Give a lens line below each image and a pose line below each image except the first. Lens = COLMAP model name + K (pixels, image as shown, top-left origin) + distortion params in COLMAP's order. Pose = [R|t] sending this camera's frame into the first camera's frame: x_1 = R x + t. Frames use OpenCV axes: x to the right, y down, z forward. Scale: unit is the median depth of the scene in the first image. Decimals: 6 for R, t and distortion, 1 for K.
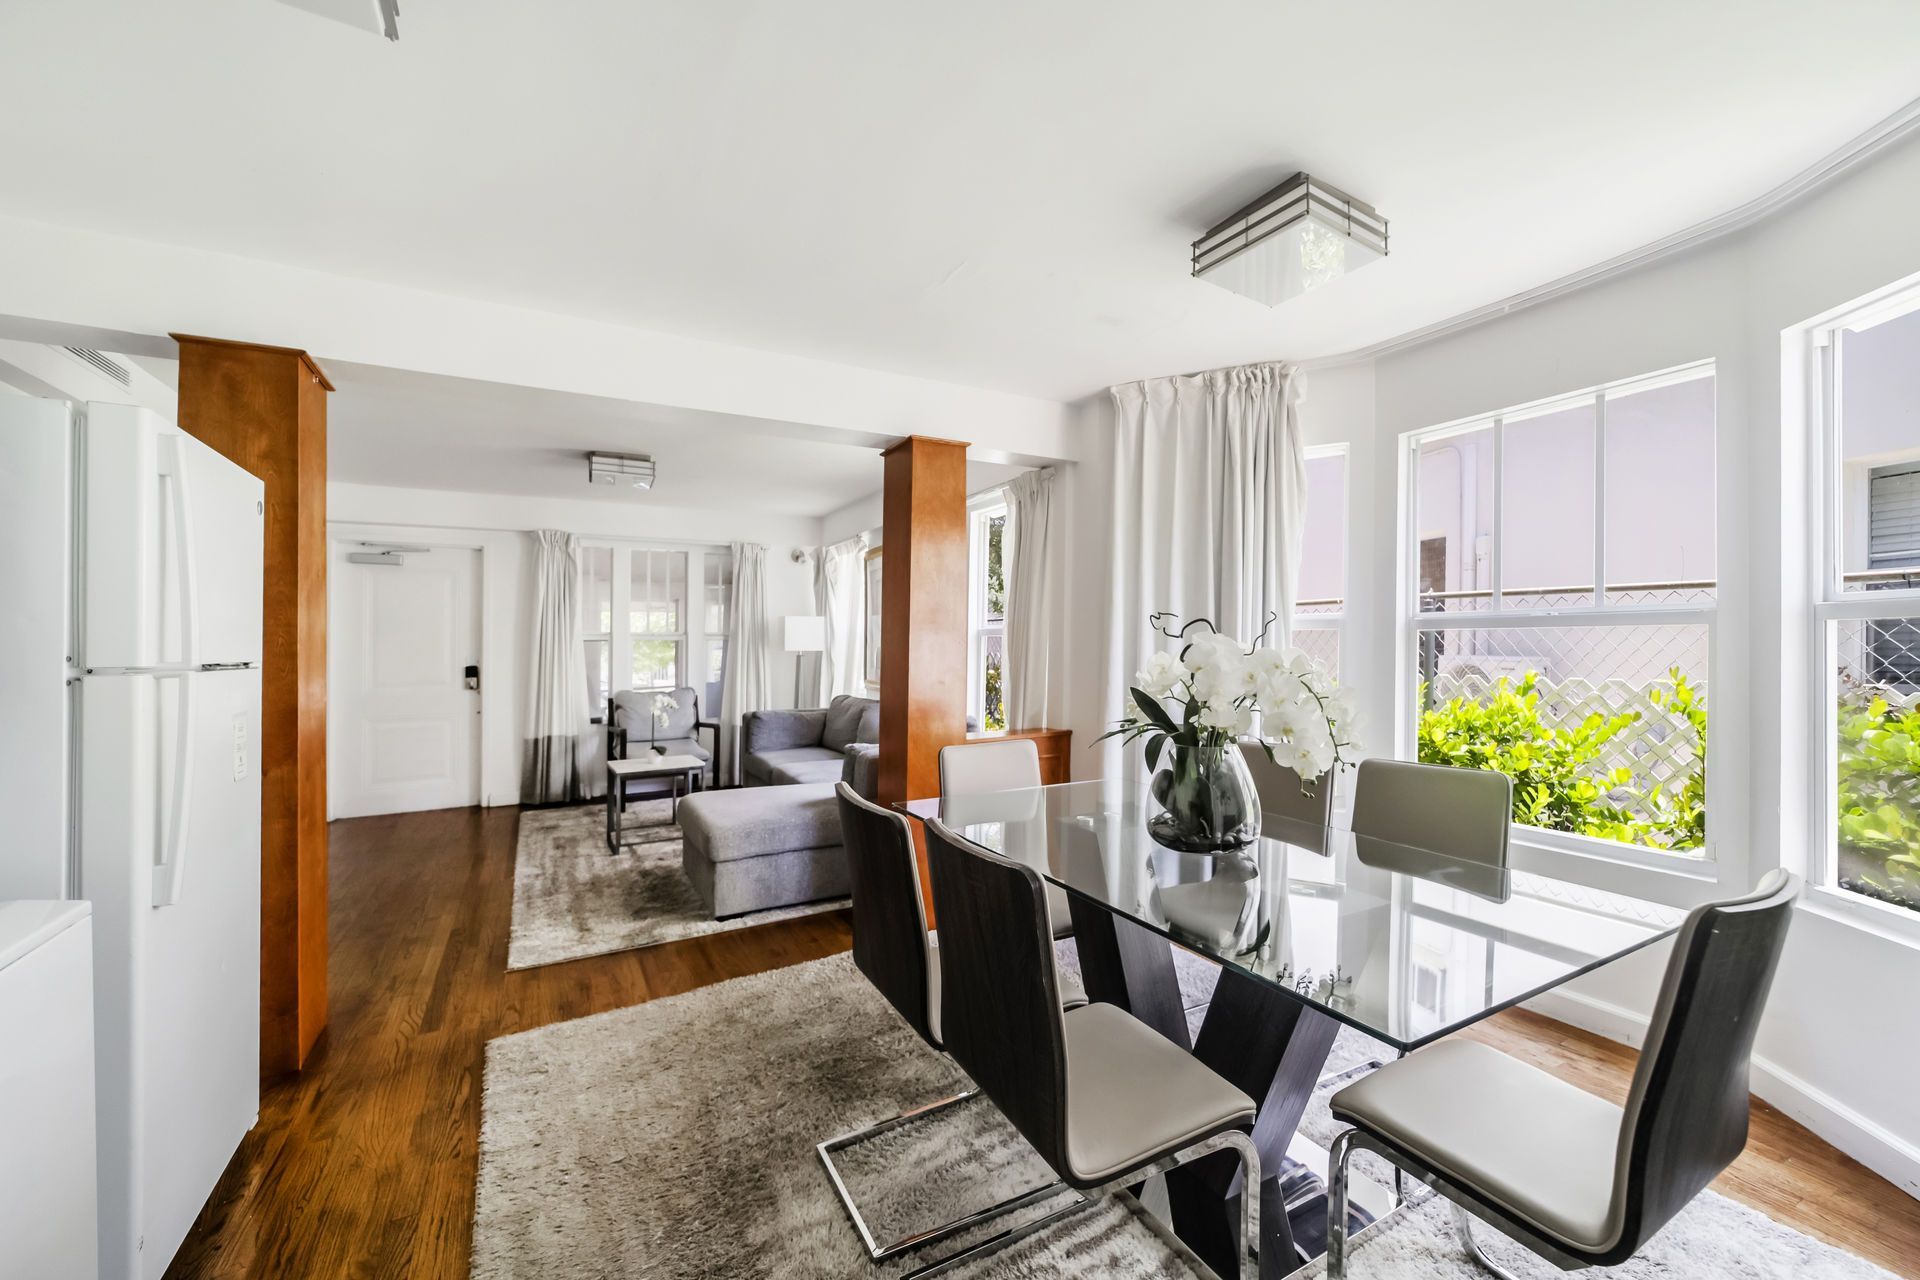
lens RADIAL K [[747.9, 0, 967.5], [0, 747.9, 618.1], [0, 0, 1]] dist [-0.006491, 0.001537]
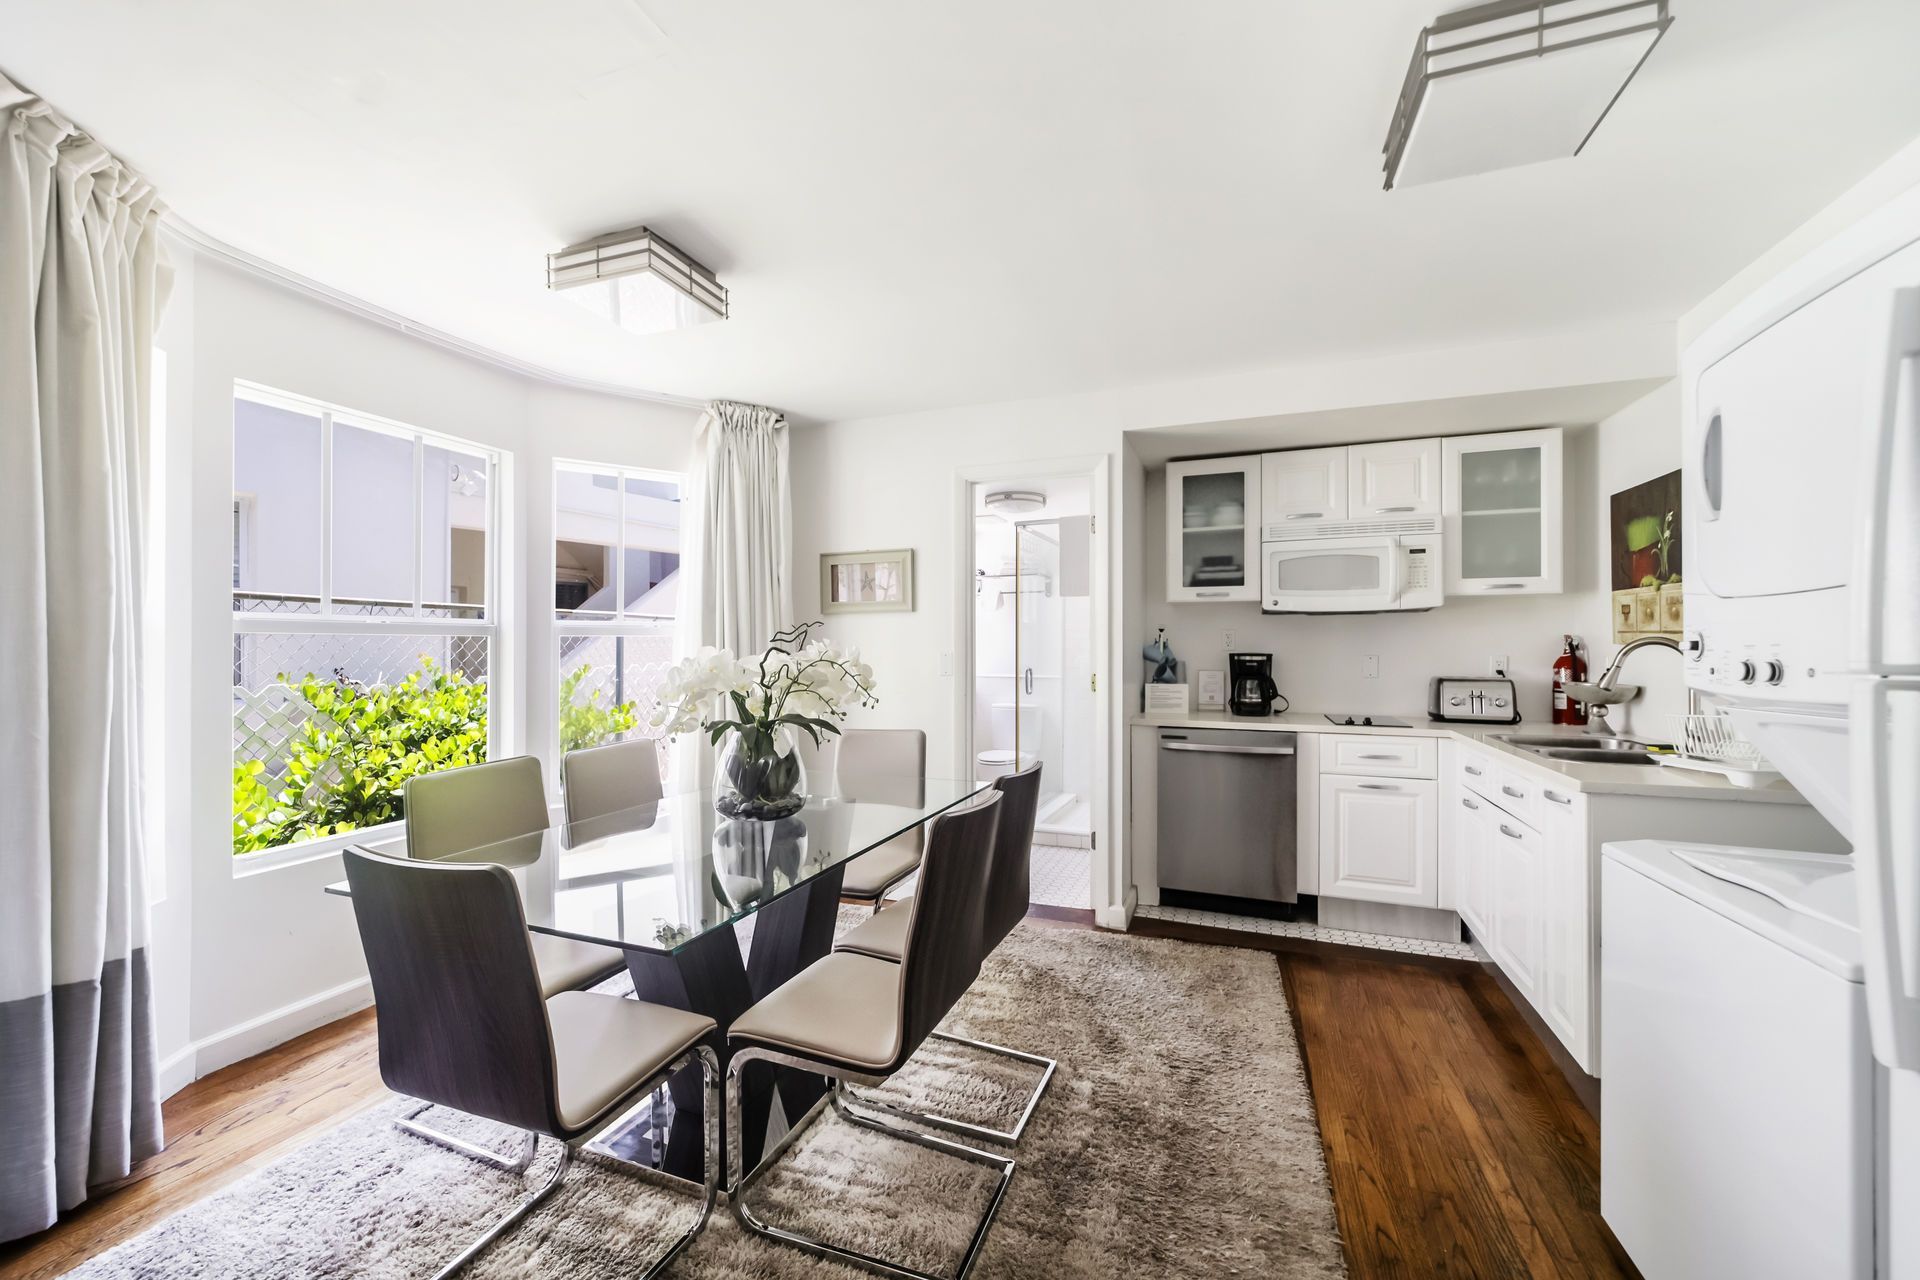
lens RADIAL K [[747.9, 0, 962.2], [0, 747.9, 651.7], [0, 0, 1]] dist [-0.006491, 0.001537]
pose [[-0.655466, -0.002034, 0.755222, -0.239205], [-0.022880, 0.999591, -0.017166, 0.014686], [-0.754878, -0.028531, -0.655245, 0.459295]]
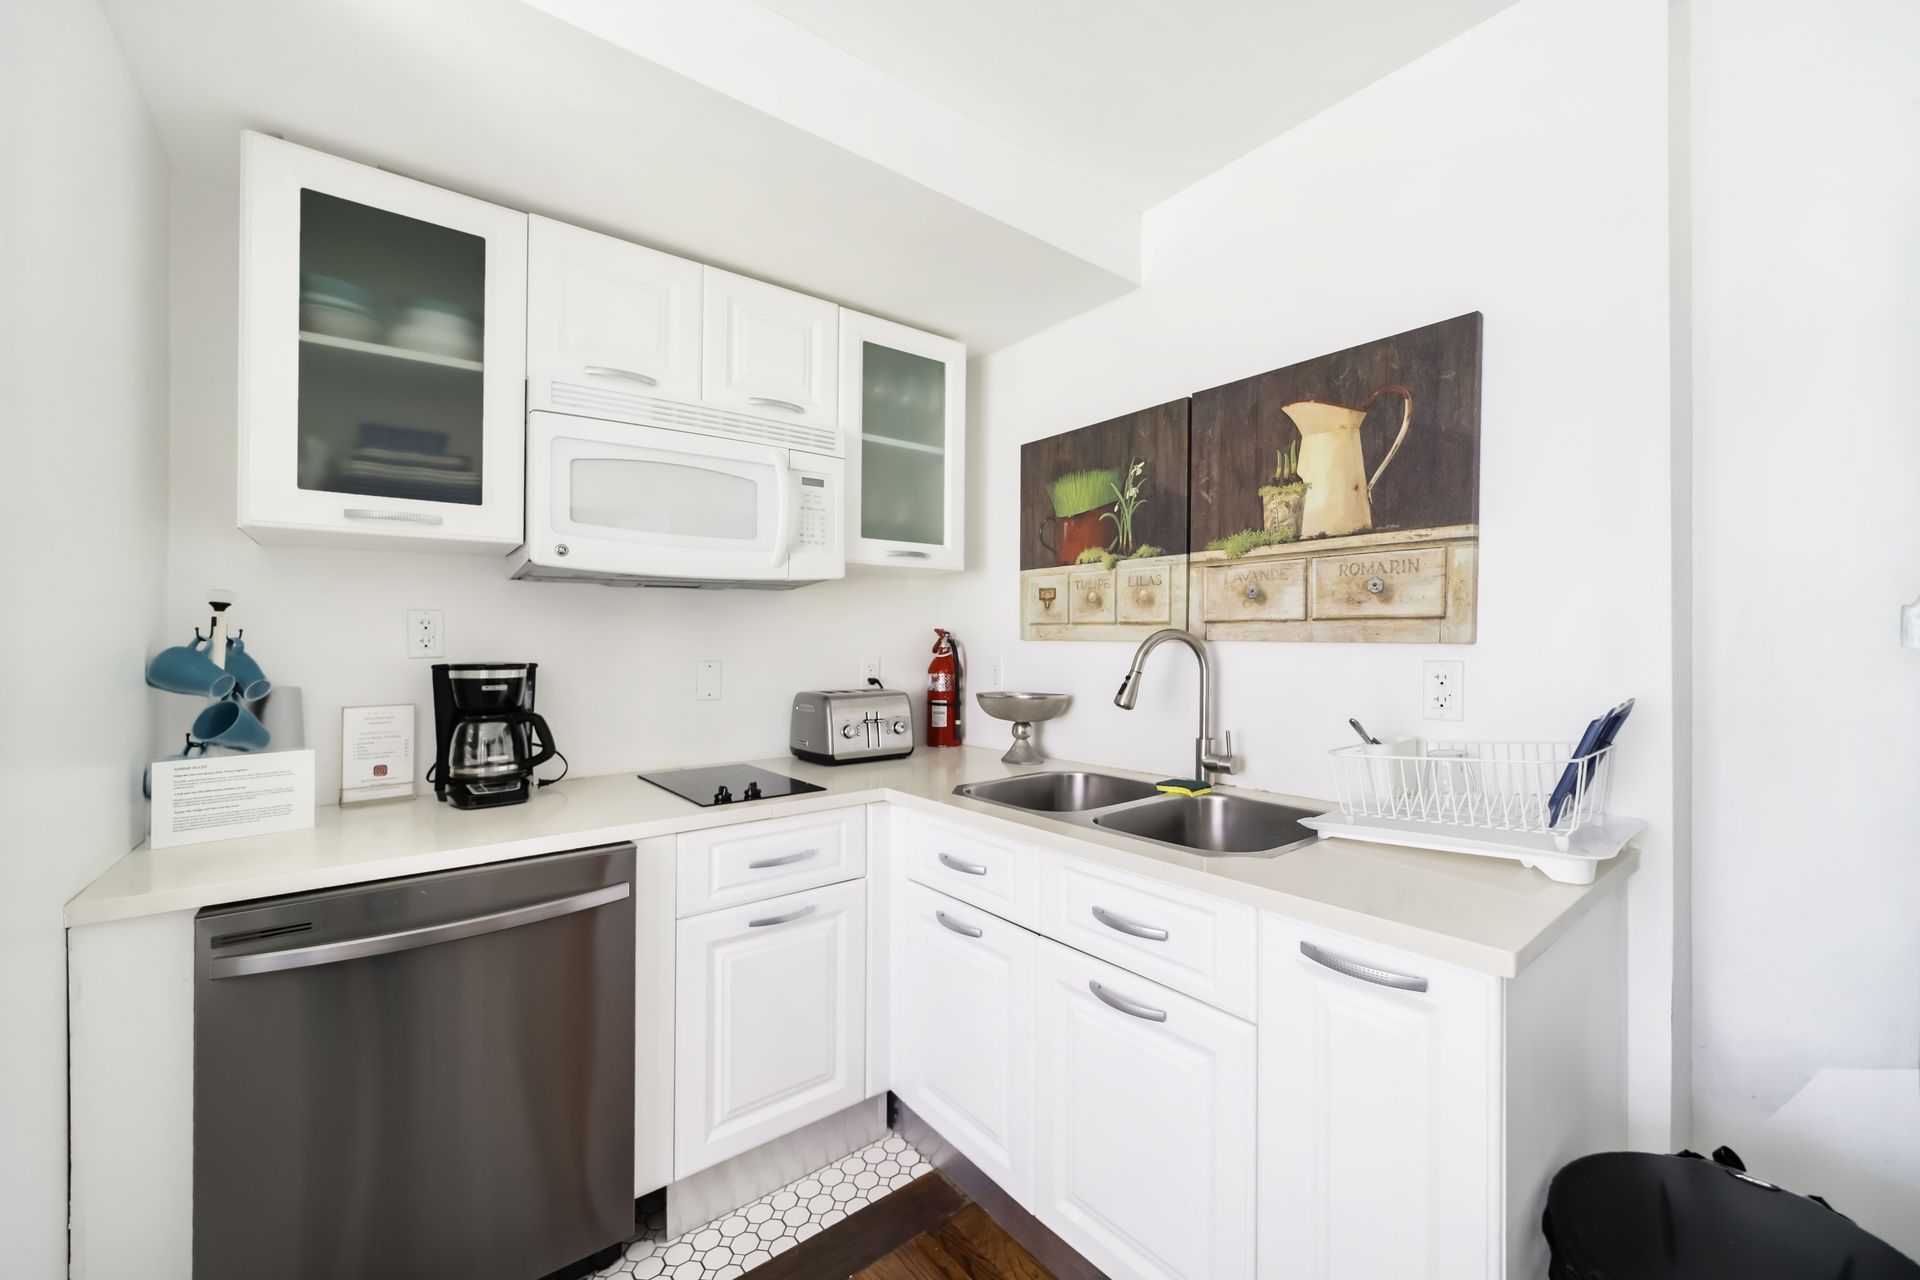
lens RADIAL K [[747.9, 0, 962.9], [0, 747.9, 630.9], [0, 0, 1]] dist [-0.006491, 0.001537]
pose [[-0.984584, 0.008741, -0.174694, -0.035893], [0.017559, 0.998645, -0.048998, 0.003651], [0.174029, -0.051310, -0.983403, 0.150466]]
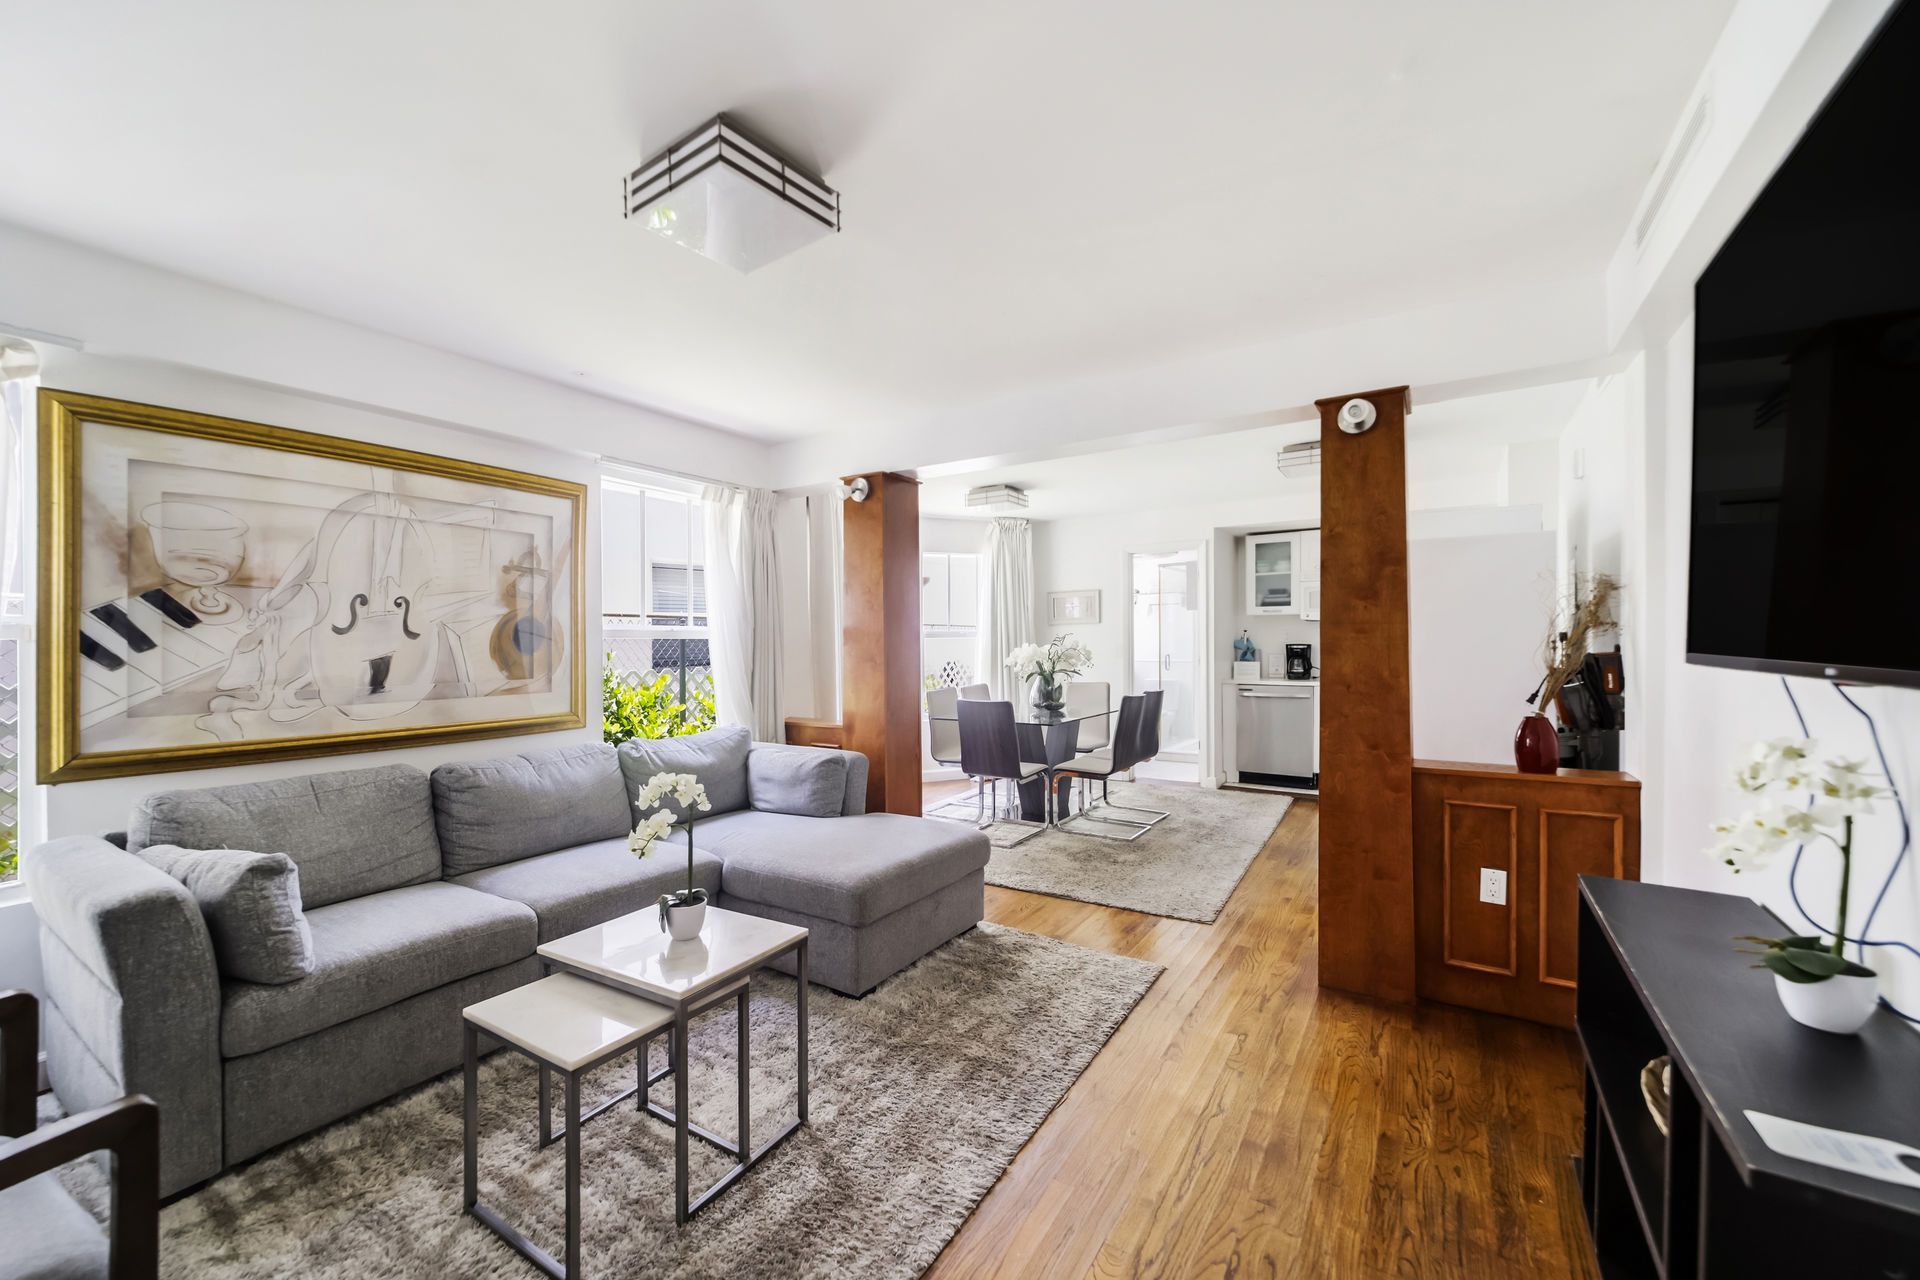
lens RADIAL K [[747.9, 0, 945.8], [0, 747.9, 648.4], [0, 0, 1]] dist [-0.006491, 0.001537]
pose [[-0.468697, 0.003693, 0.883351, -0.681416], [-0.017762, 0.999750, -0.013604, 0.031282], [-0.883181, -0.022066, -0.468514, 0.860800]]
